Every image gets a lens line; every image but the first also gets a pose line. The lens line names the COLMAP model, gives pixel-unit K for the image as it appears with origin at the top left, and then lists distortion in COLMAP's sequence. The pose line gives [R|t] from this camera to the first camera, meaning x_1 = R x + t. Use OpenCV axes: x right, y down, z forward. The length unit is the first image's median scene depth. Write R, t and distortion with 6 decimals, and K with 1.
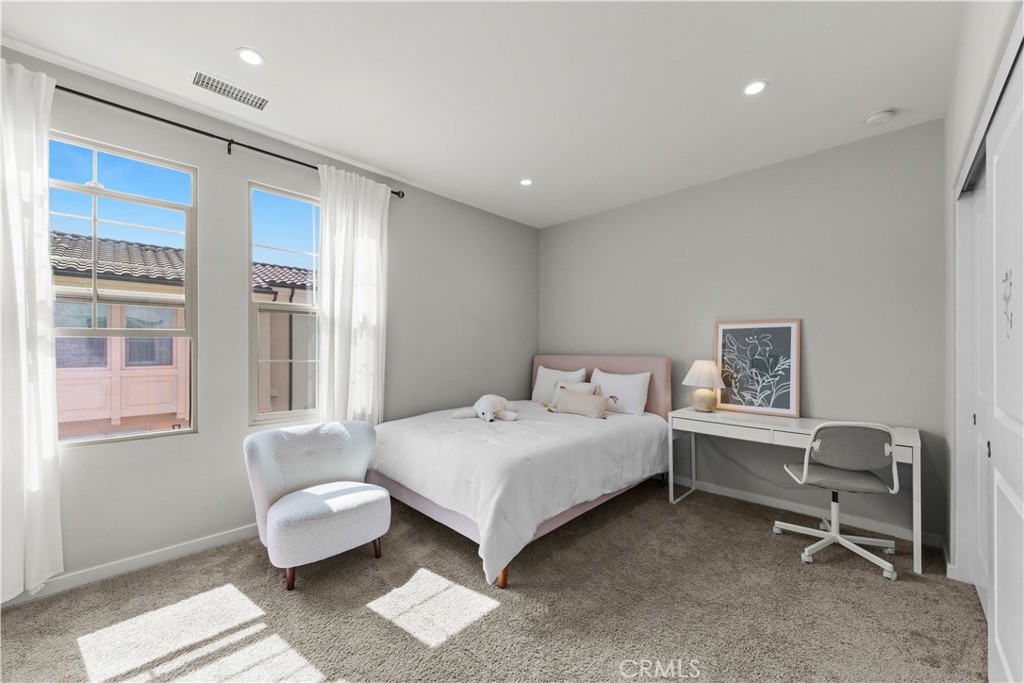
lens RADIAL K [[402.8, 0, 510.8], [0, 402.8, 342.1], [0, 0, 1]] dist [0.002155, -0.000272]
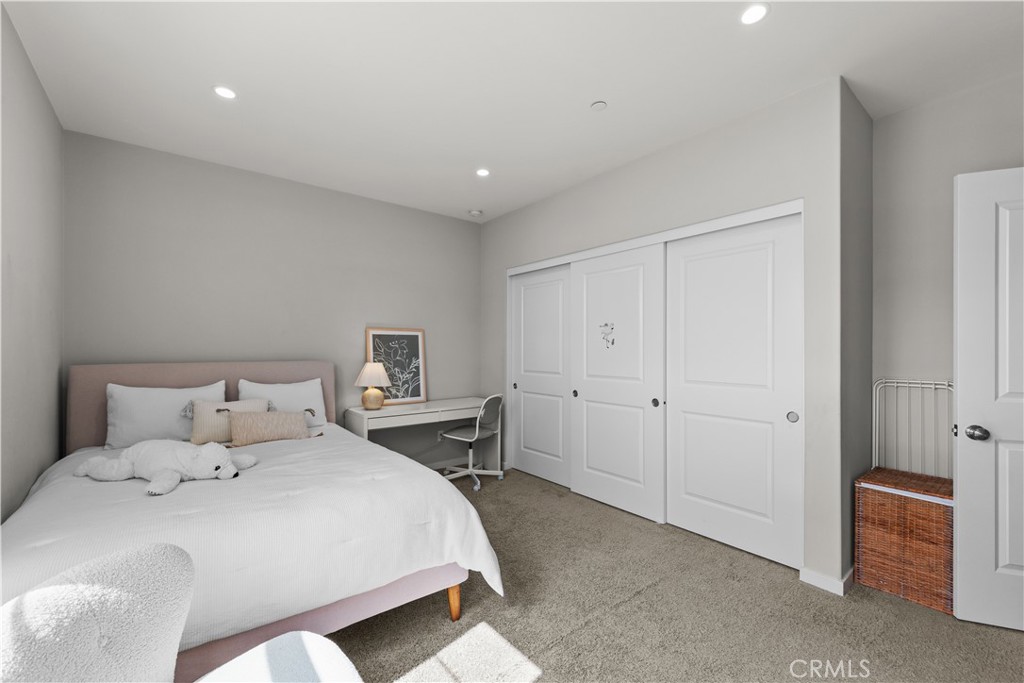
lens RADIAL K [[418.8, 0, 511.4], [0, 418.8, 349.1], [0, 0, 1]] dist [0.003119, -0.000206]
pose [[0.112470, 0.000953, 0.993655, -0.635485], [-0.013484, 0.999909, 0.000568, 0.003823], [-0.993564, -0.013463, 0.112473, 0.531023]]
